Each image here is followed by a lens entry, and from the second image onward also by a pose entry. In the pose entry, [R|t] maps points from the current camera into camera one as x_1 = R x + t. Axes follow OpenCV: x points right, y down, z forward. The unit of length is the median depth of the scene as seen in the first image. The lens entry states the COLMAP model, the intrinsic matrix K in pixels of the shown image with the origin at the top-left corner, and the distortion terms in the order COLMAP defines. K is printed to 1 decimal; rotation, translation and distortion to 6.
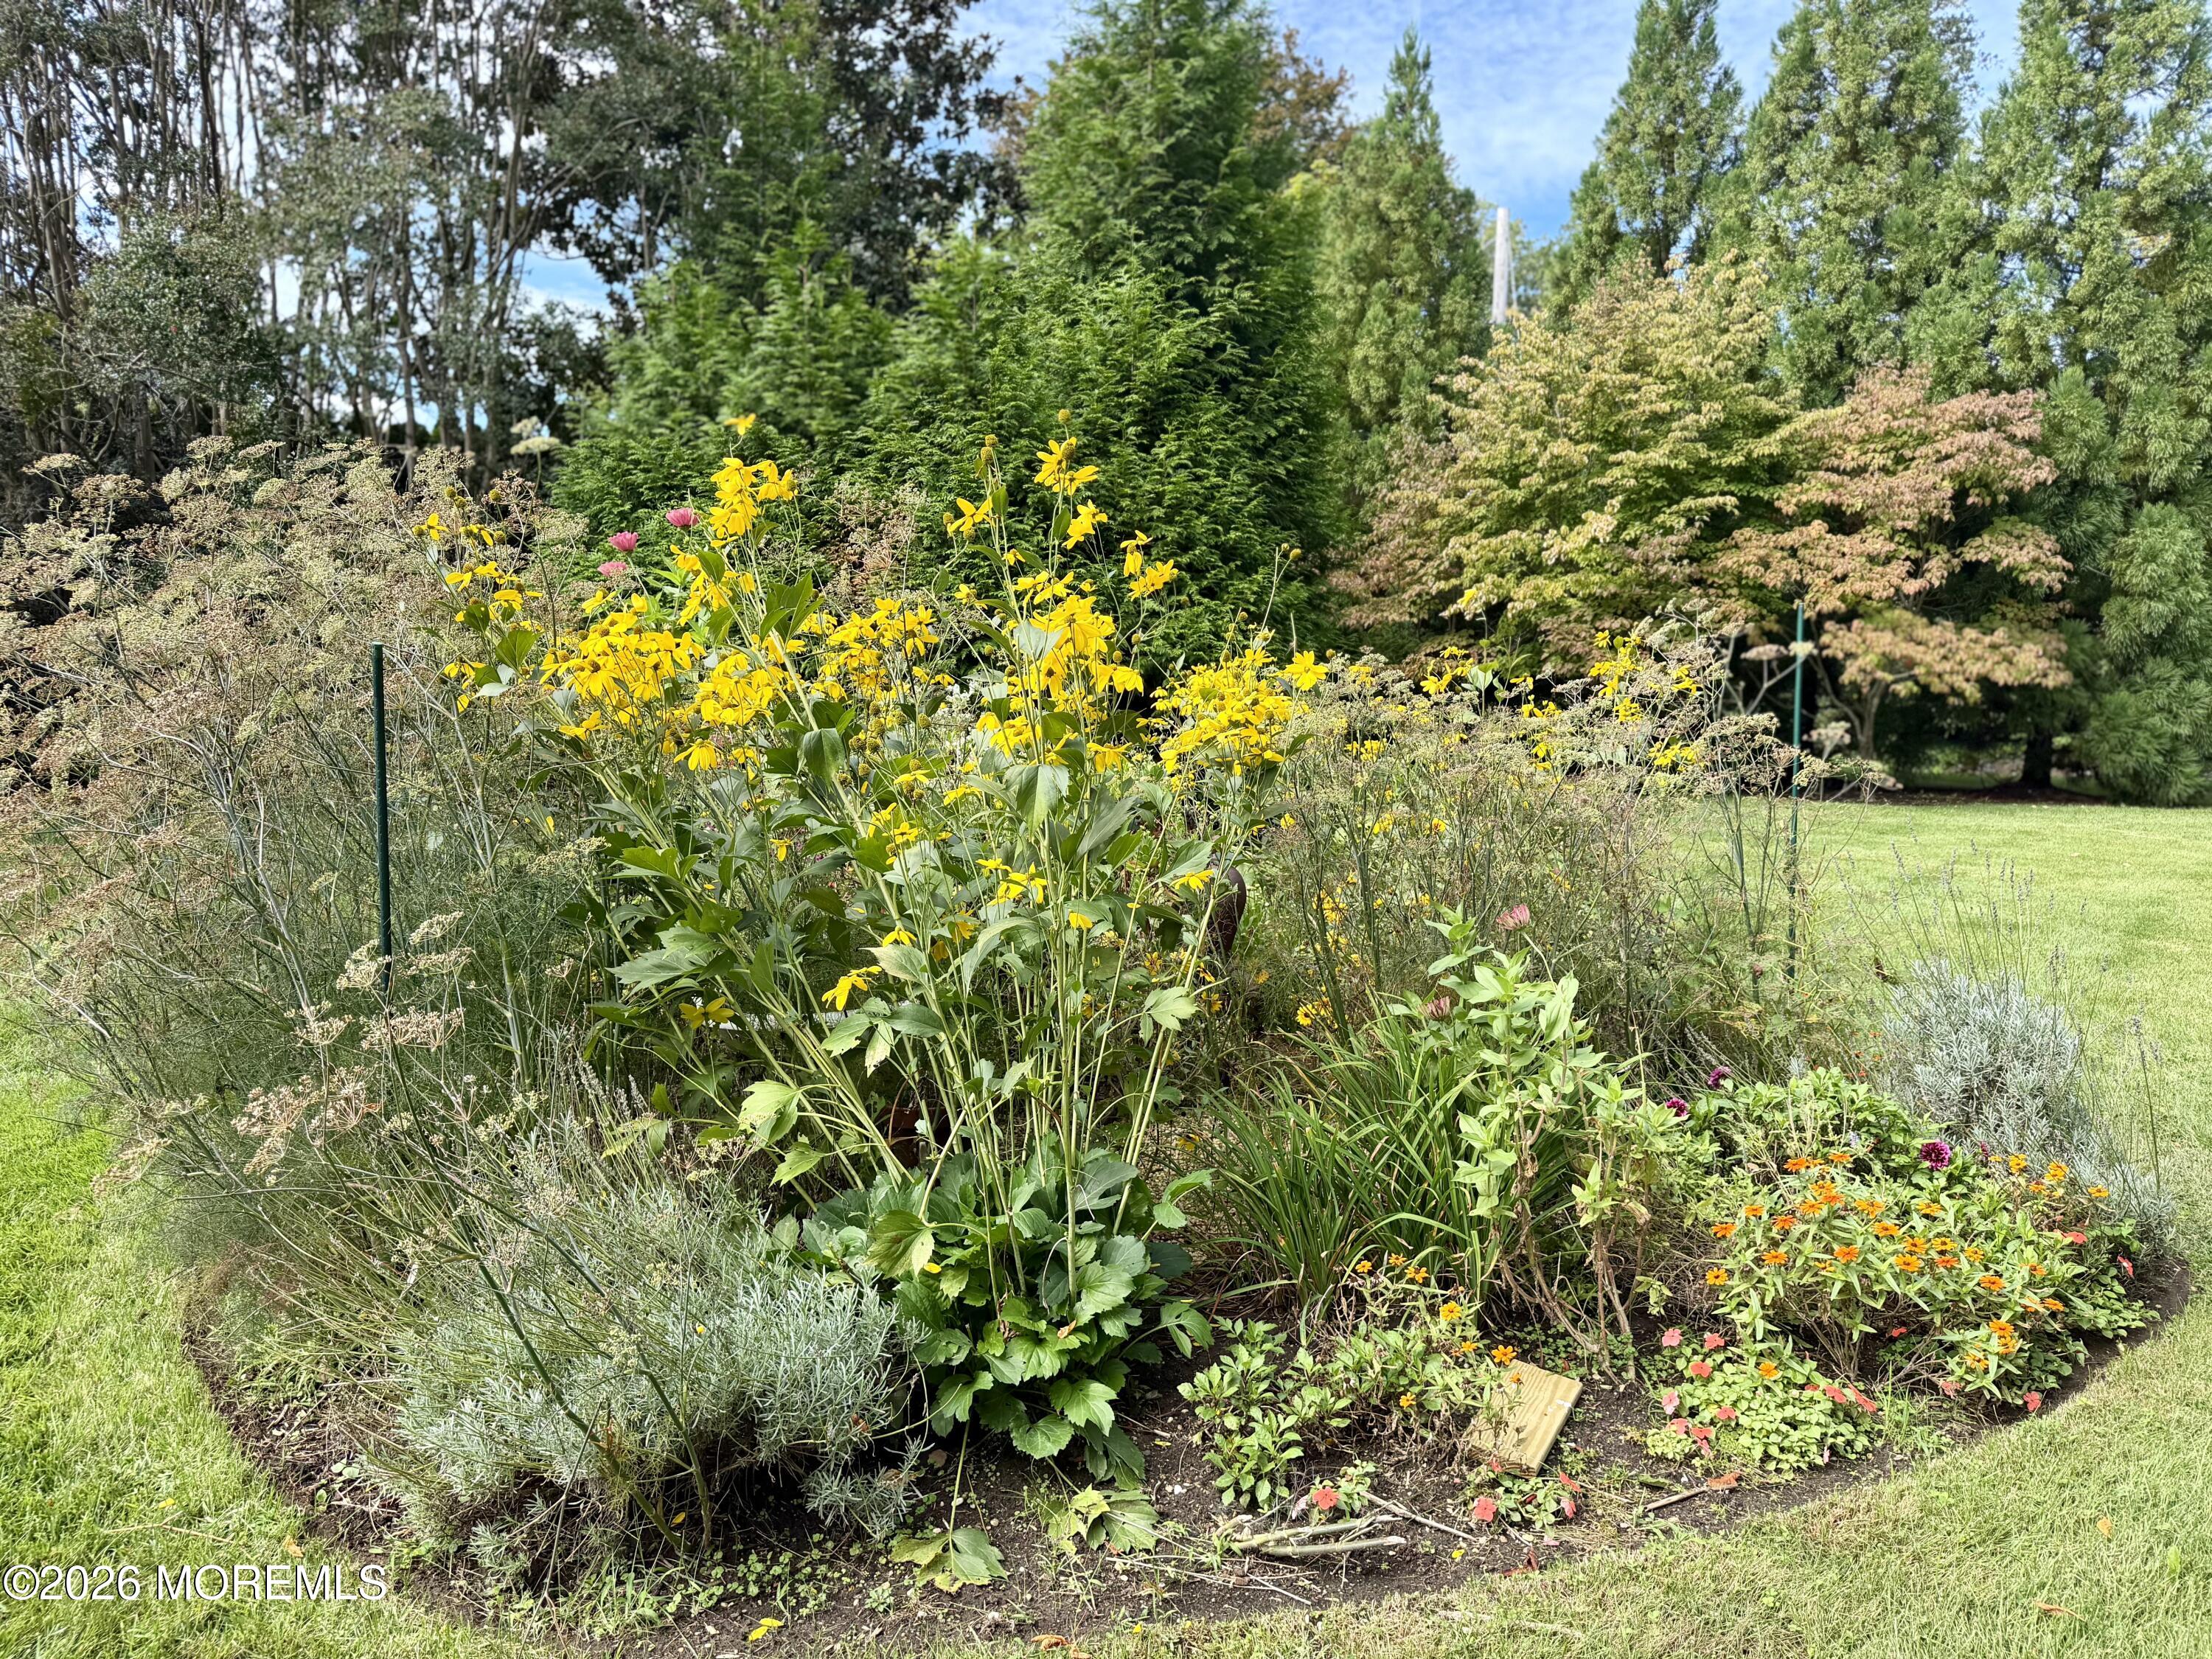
lens RADIAL K [[1574.6, 0, 1106.0], [0, 1574.6, 829.5], [0, 0, 1]] dist [0.005316, -0.004495]
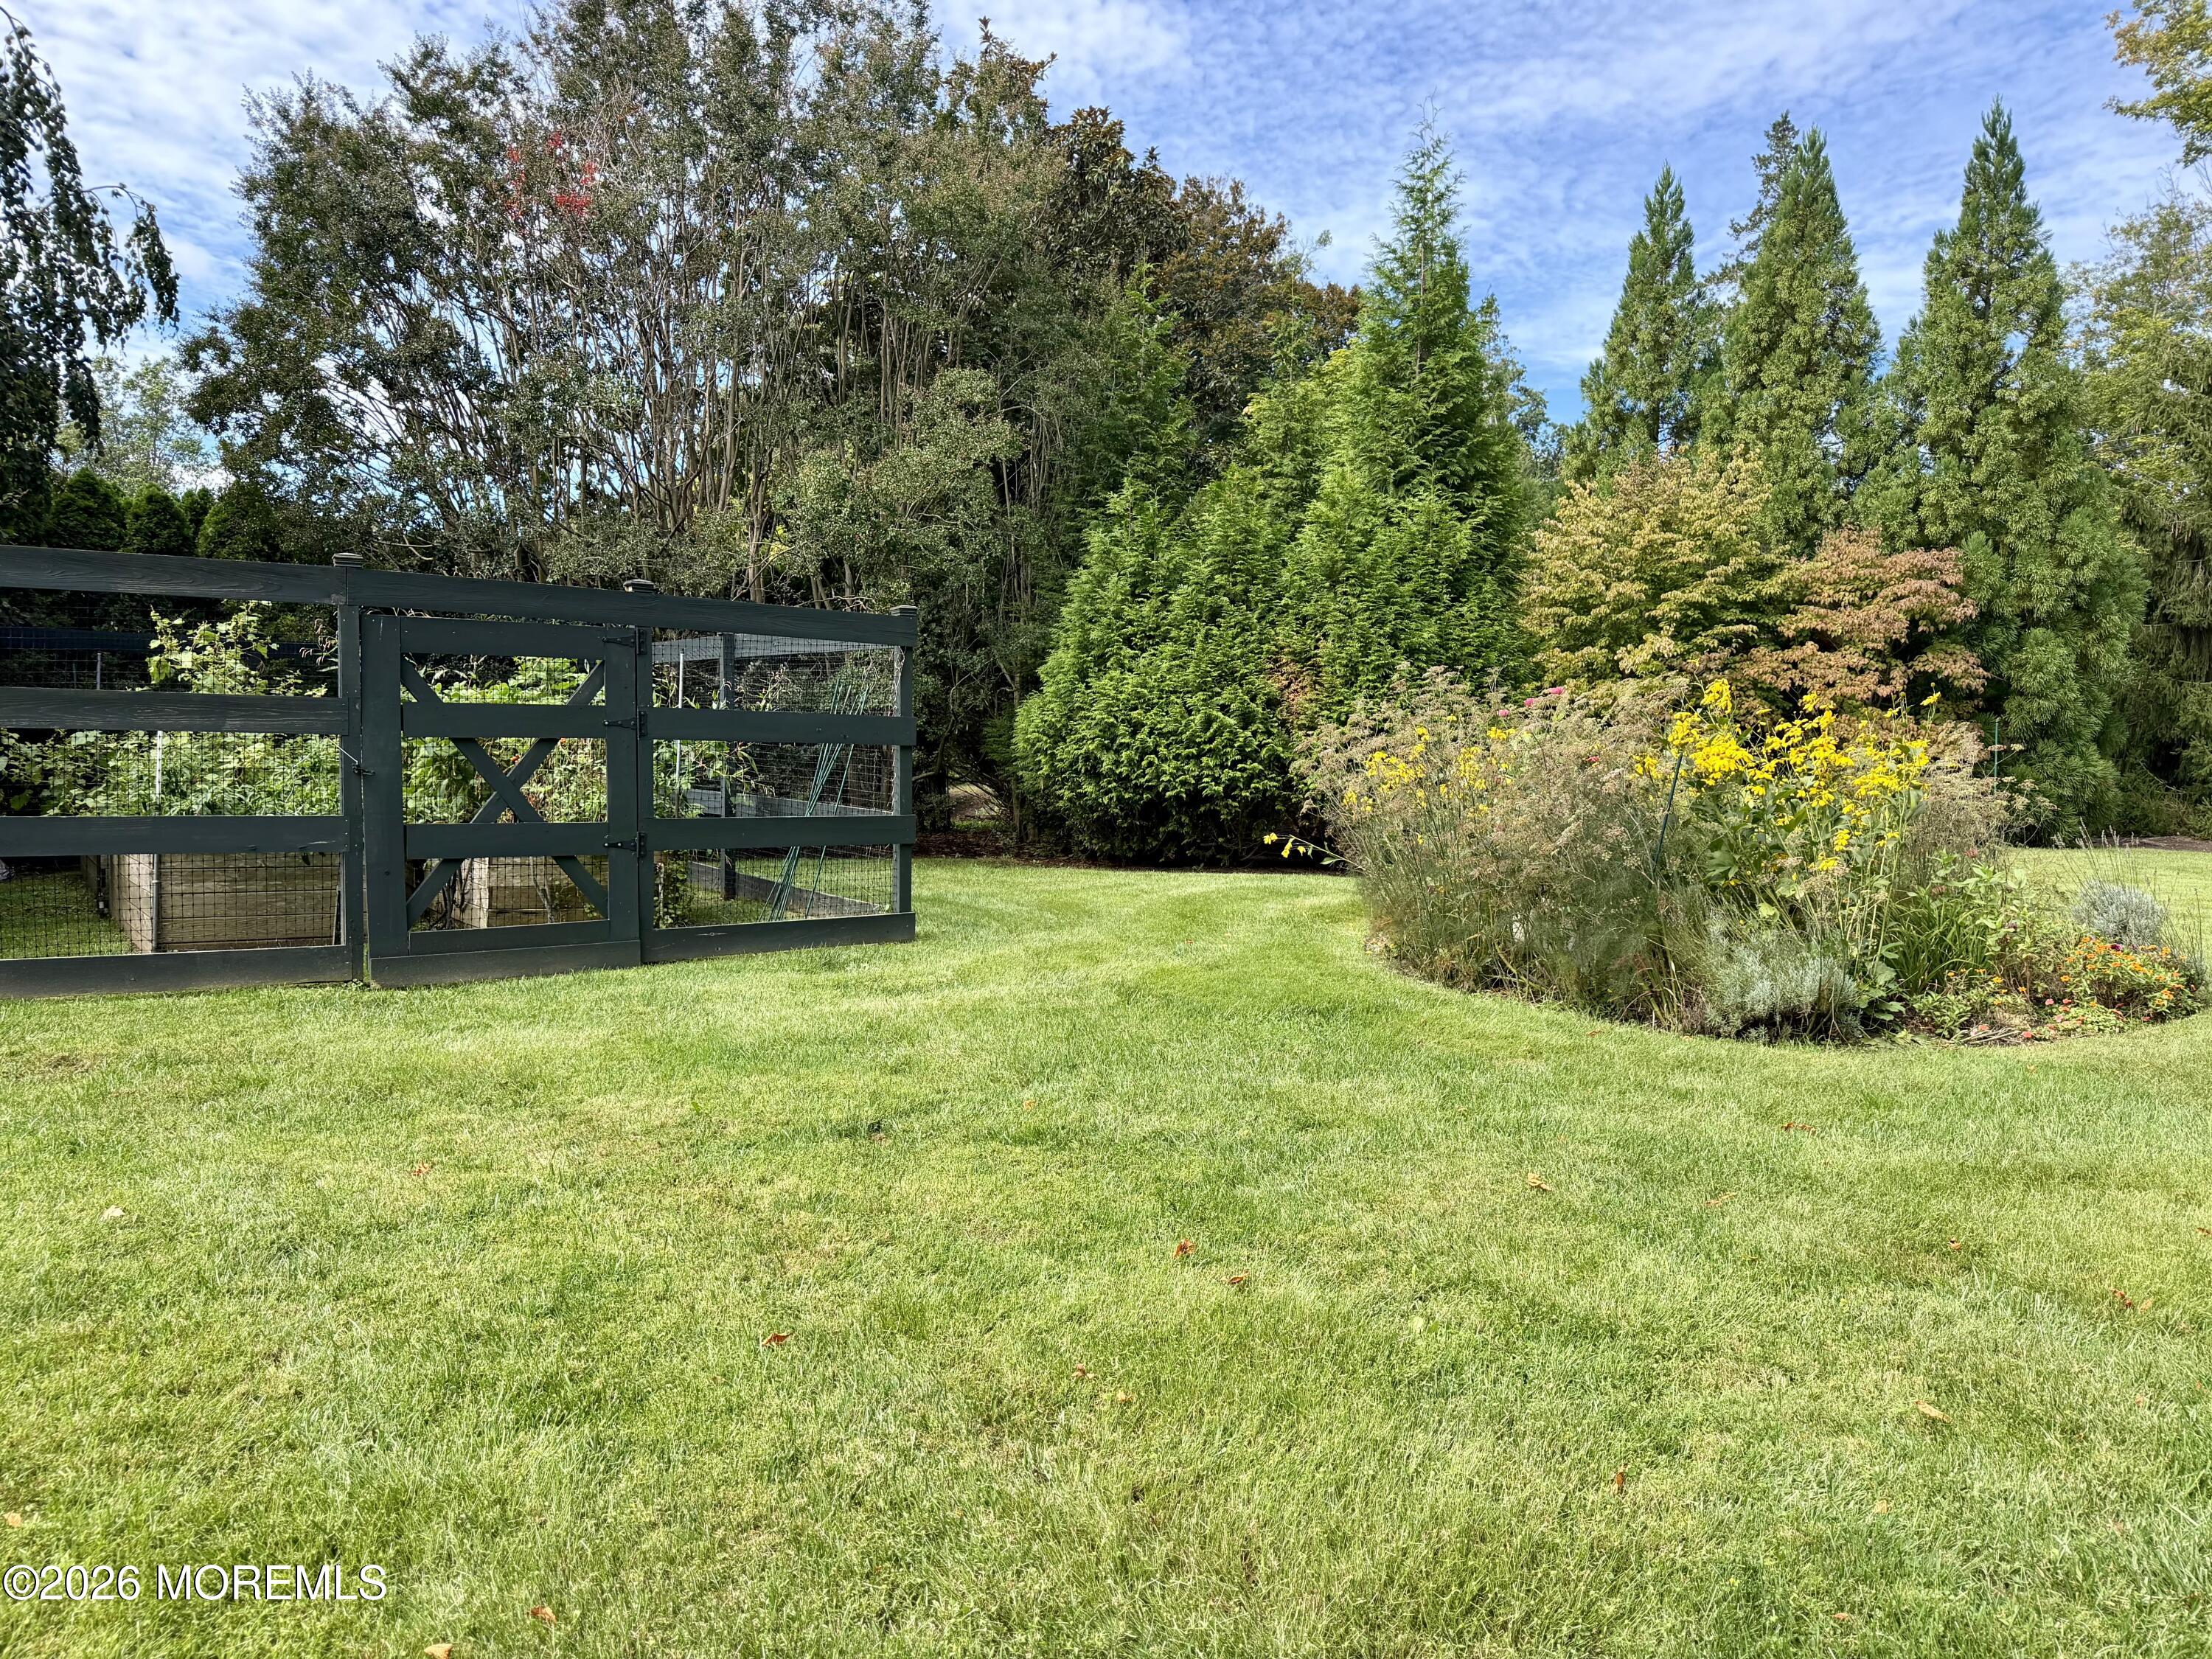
lens RADIAL K [[1574.6, 0, 1106.0], [0, 1574.6, 829.5], [0, 0, 1]] dist [0.005316, -0.004495]
pose [[0.995605, -0.010450, 0.093072, -0.284389], [0.014975, 0.998733, -0.048049, 0.023762], [-0.092452, 0.049231, 0.994499, -0.296204]]
